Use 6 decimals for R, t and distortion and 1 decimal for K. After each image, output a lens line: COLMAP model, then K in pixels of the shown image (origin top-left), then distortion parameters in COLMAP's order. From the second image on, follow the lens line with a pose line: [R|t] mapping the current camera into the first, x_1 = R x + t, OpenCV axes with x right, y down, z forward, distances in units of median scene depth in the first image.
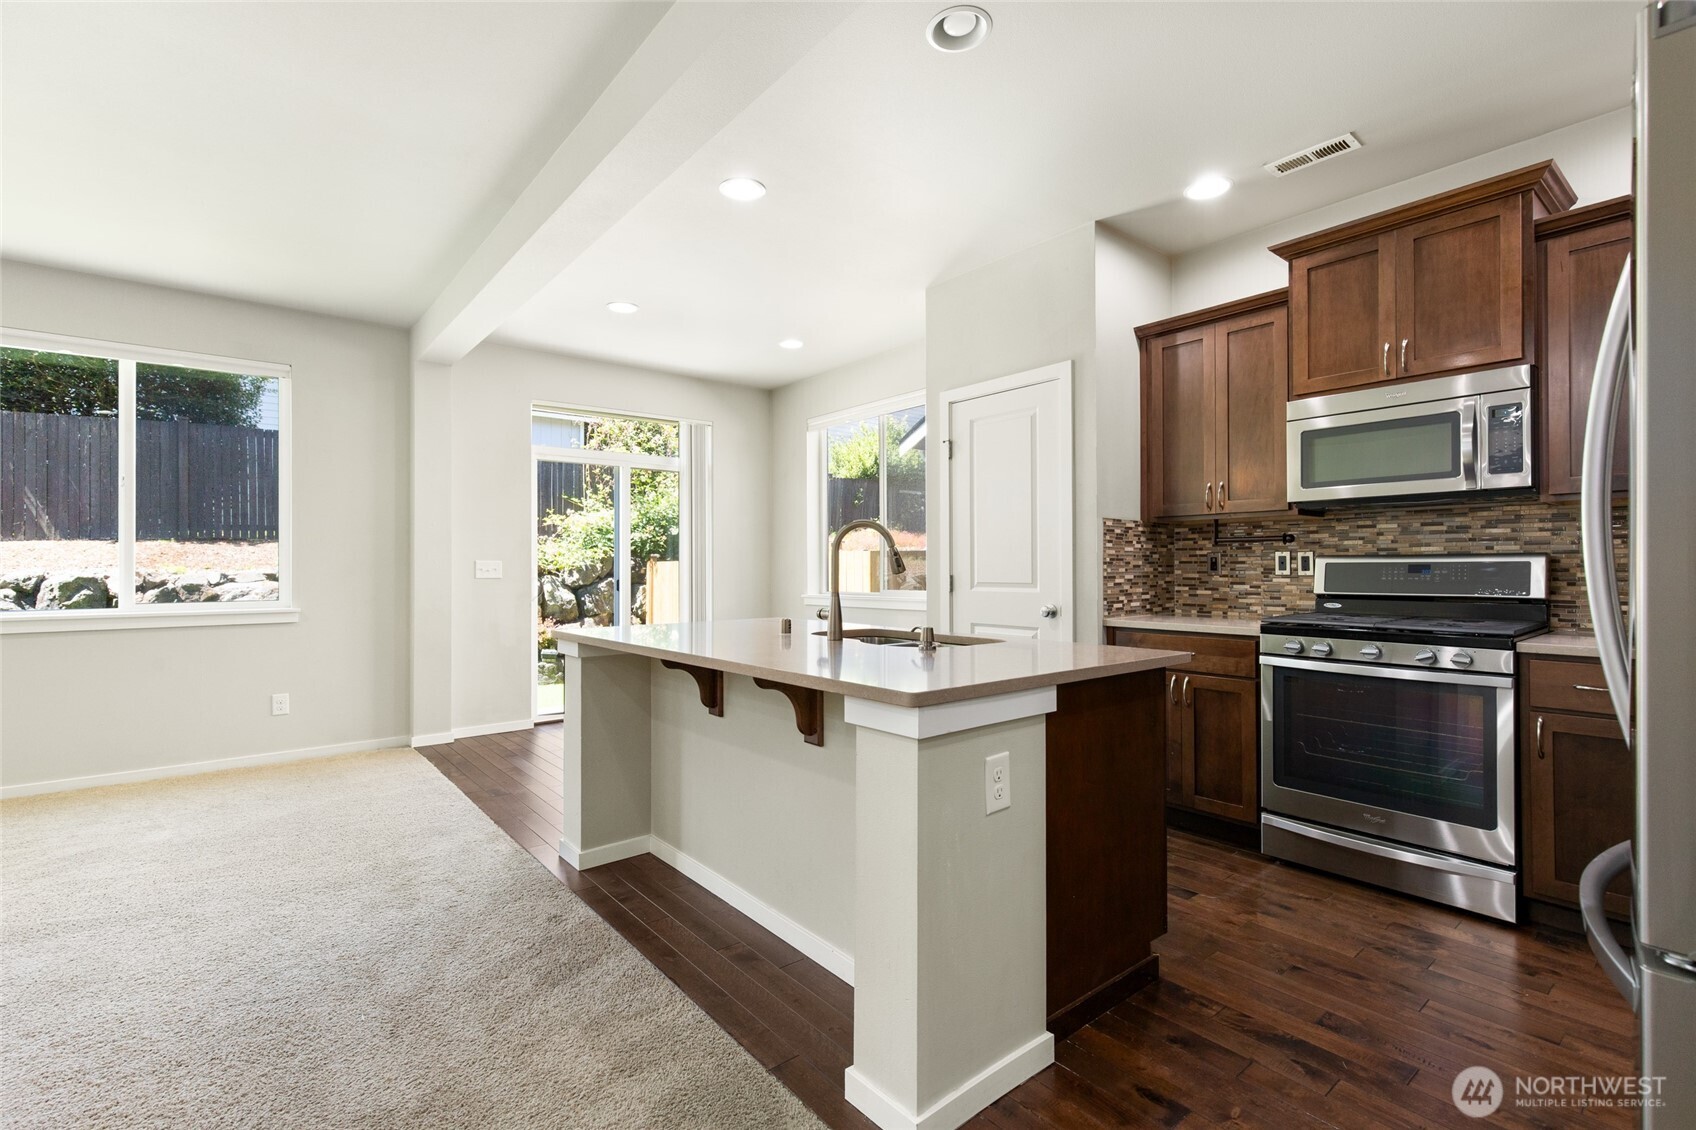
lens RADIAL K [[770.5, 0, 848.9], [0, 770.5, 558.8], [0, 0, 1]] dist [0.000985, 0.000508]
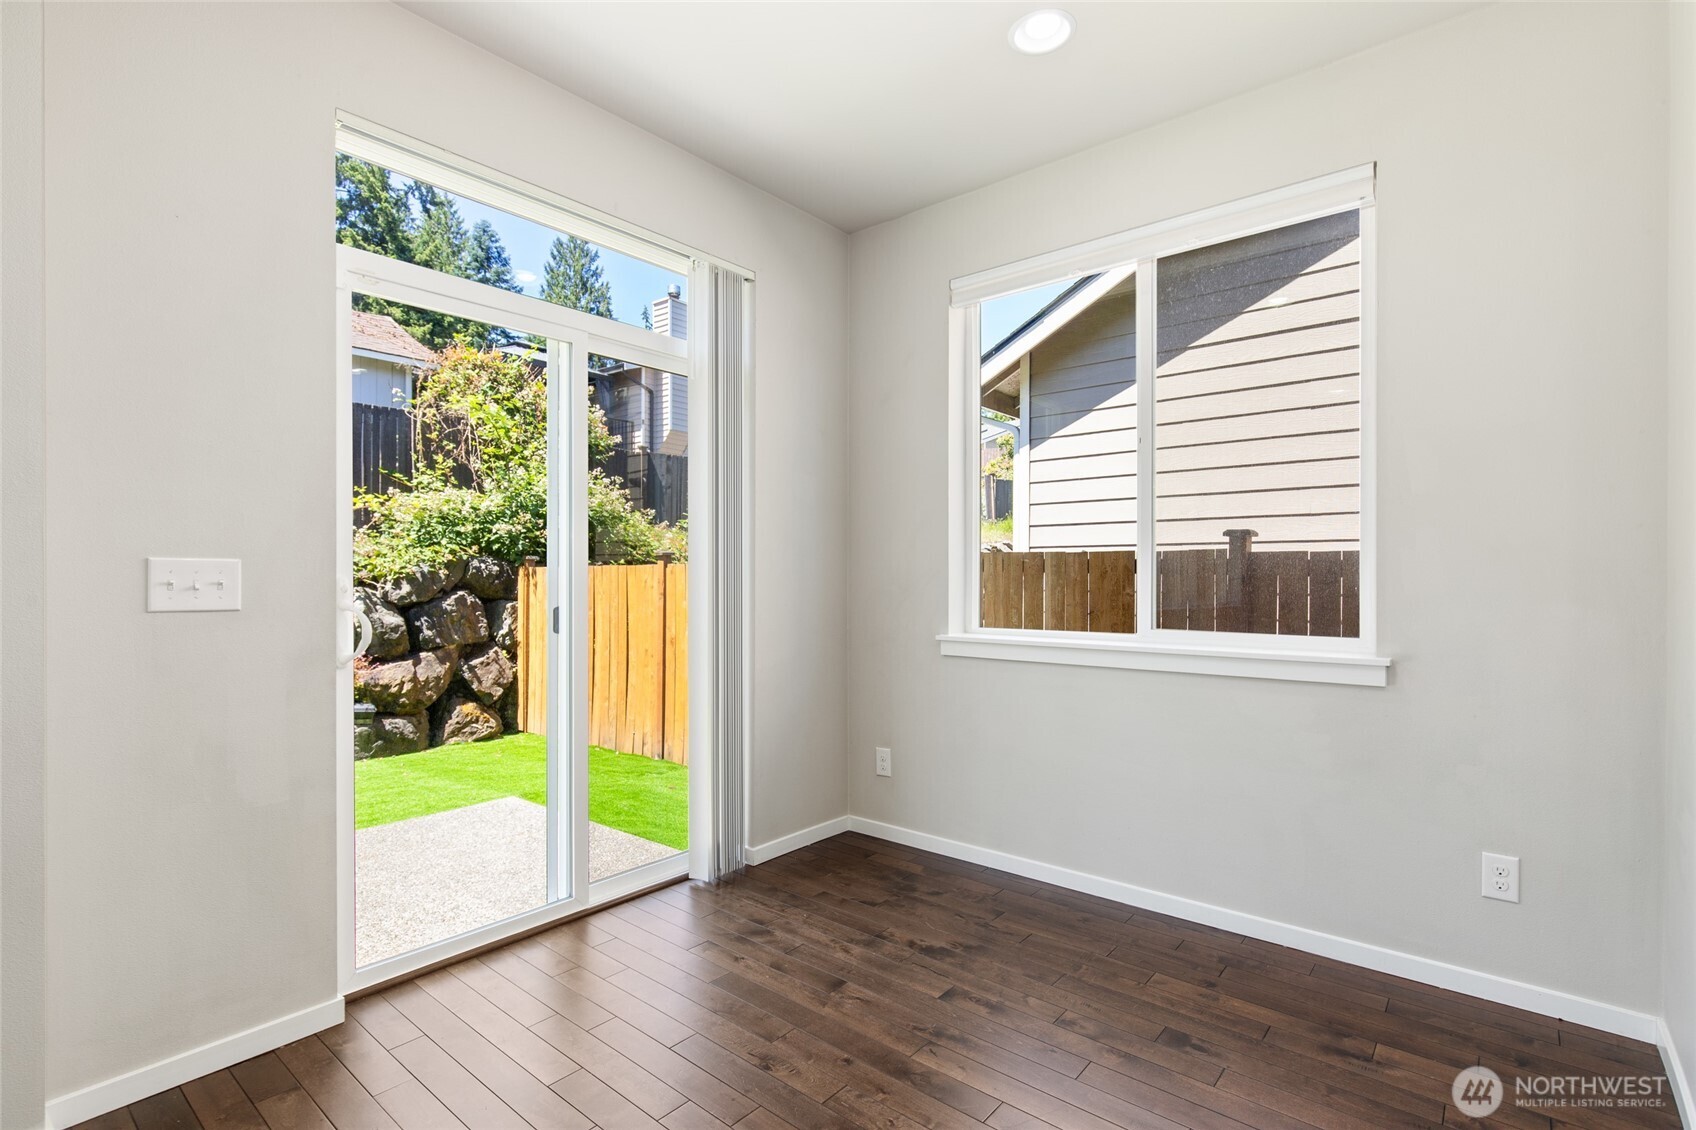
lens RADIAL K [[794.9, 0, 840.9], [0, 794.9, 579.0], [0, 0, 1]] dist [0.004885, 0.000048]
pose [[0.983383, 0.004698, 0.181482, -0.114772], [-0.007461, 0.999866, 0.014548, 0.002051], [-0.181389, -0.015661, 0.983287, 0.272838]]
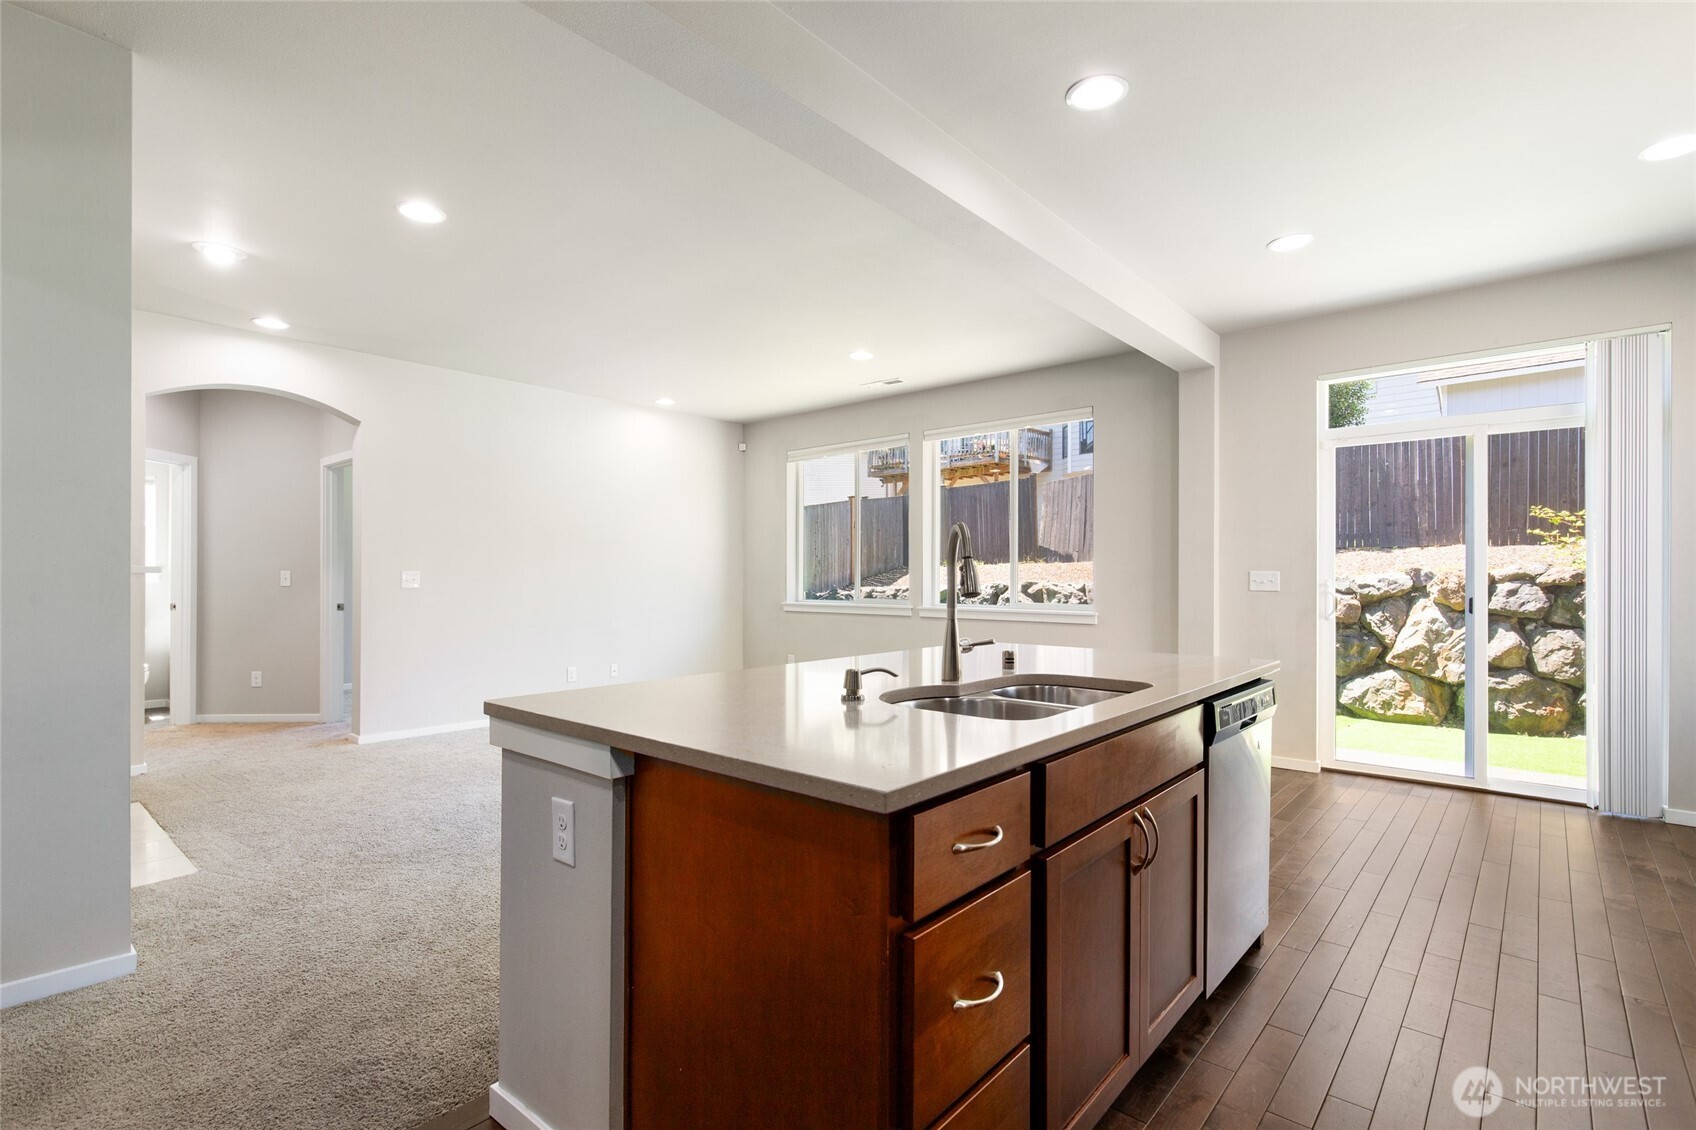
lens RADIAL K [[794.9, 0, 857.8], [0, 794.9, 560.8], [0, 0, 1]] dist [0.004885, 0.000048]
pose [[0.158232, -0.011891, -0.987330, 0.170563], [0.008950, 0.999904, -0.010608, -0.002574], [0.987361, -0.007158, 0.158323, 0.172274]]
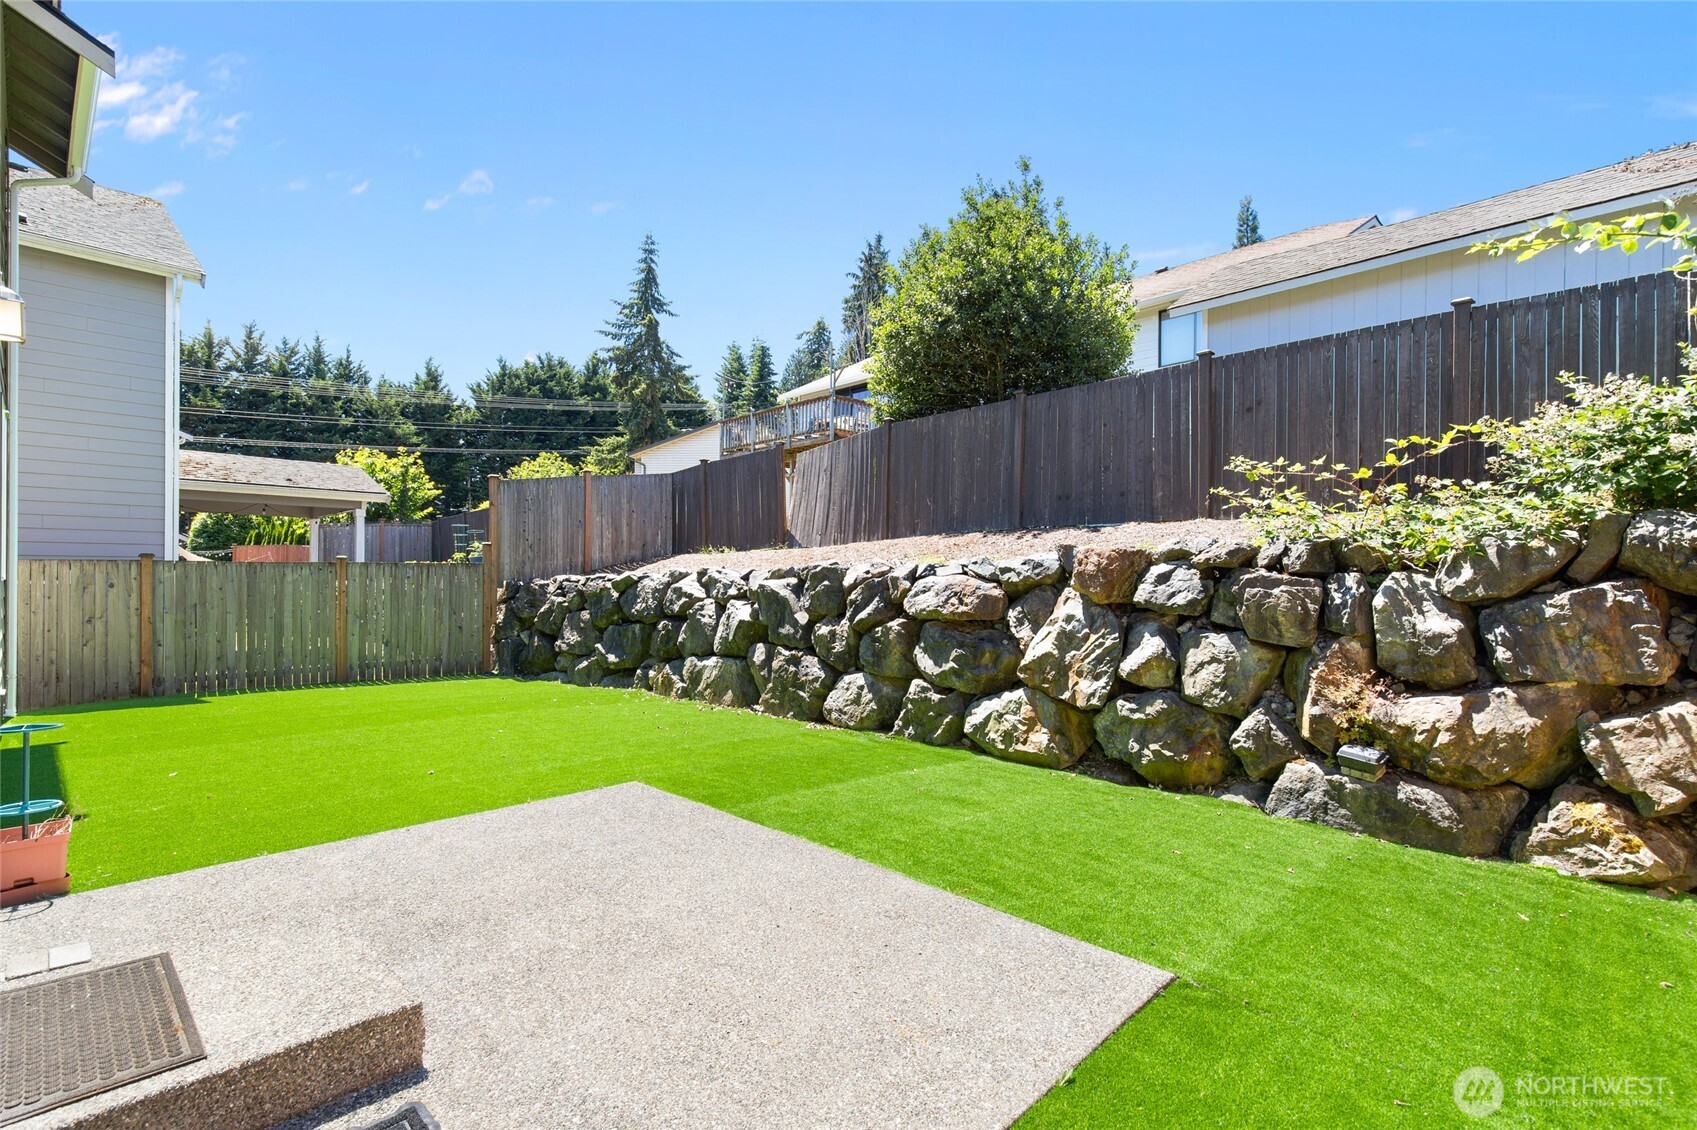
lens RADIAL K [[771.0, 0, 844.7], [0, 771.0, 571.1], [0, 0, 1]] dist [0.000985, 0.000508]
pose [[0.124661, 0.002222, -0.992197, -0.009427], [0.002120, 0.999995, 0.002505, 0.018989], [0.992197, -0.002416, 0.124655, 0.637116]]
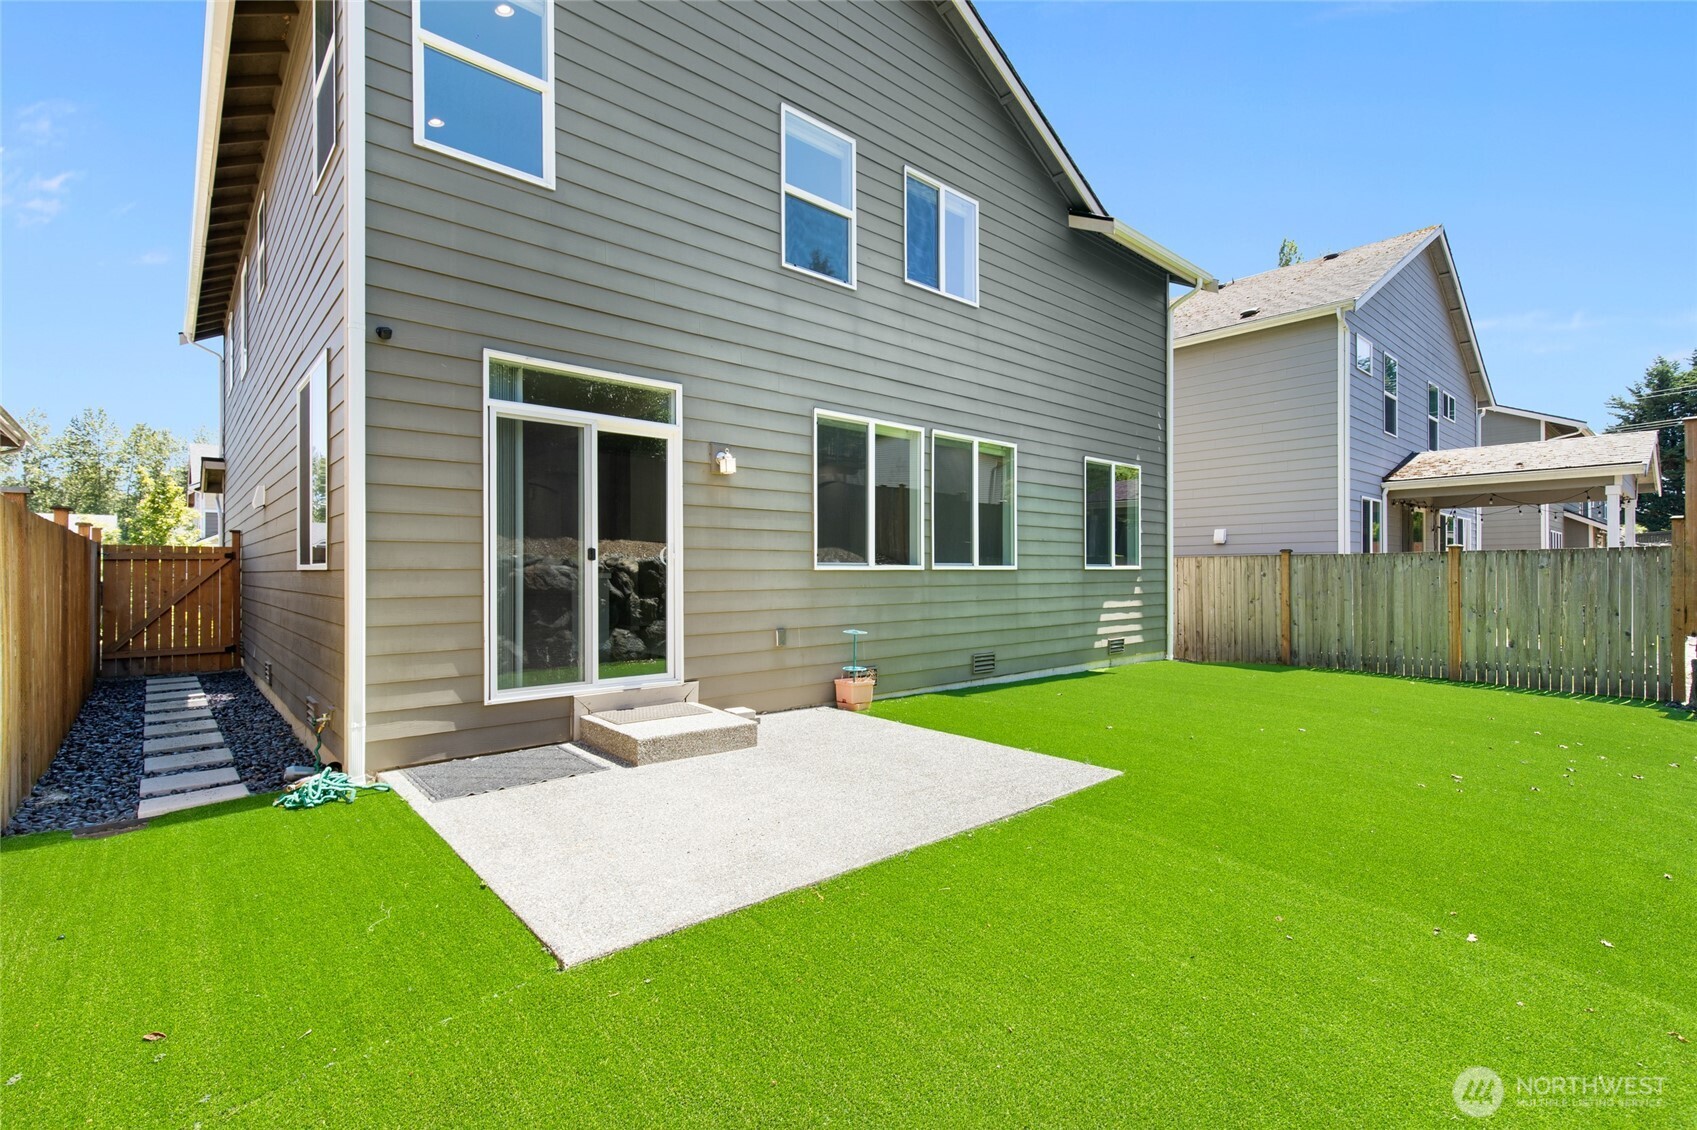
lens RADIAL K [[771.0, 0, 857.5], [0, 771.0, 570.6], [0, 0, 1]] dist [0.000985, 0.000508]
pose [[-0.998575, 0.008134, -0.052738, -0.353236], [0.008632, 0.999920, -0.009214, 0.035983], [0.052659, -0.009656, -0.998566, 1.053238]]
